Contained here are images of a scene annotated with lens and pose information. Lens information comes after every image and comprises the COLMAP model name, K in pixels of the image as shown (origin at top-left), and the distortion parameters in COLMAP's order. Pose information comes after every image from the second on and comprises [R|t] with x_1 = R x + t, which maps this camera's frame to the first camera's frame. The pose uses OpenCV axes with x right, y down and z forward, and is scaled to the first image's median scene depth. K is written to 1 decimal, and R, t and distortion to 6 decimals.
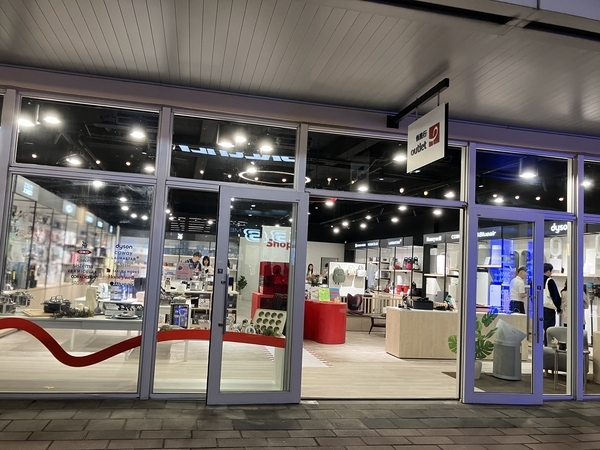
lens RADIAL K [[492.2, 0, 299.6], [0, 492.2, 225.7], [0, 0, 1]] dist [0.000416, 0.000068]
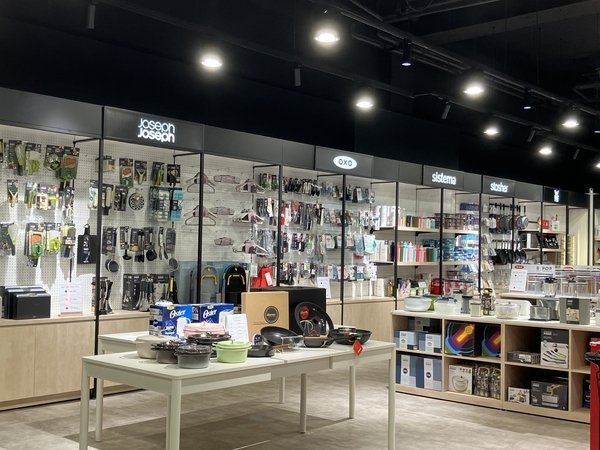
lens RADIAL K [[739.0, 0, 300.0], [0, 739.0, 224.9], [0, 0, 1]] dist [0.001852, 0.000000]
pose [[0.584769, -0.068492, -0.808303, 0.148886], [0.089852, 0.995767, -0.019373, 0.043161], [0.806208, -0.061299, 0.588447, 0.442187]]
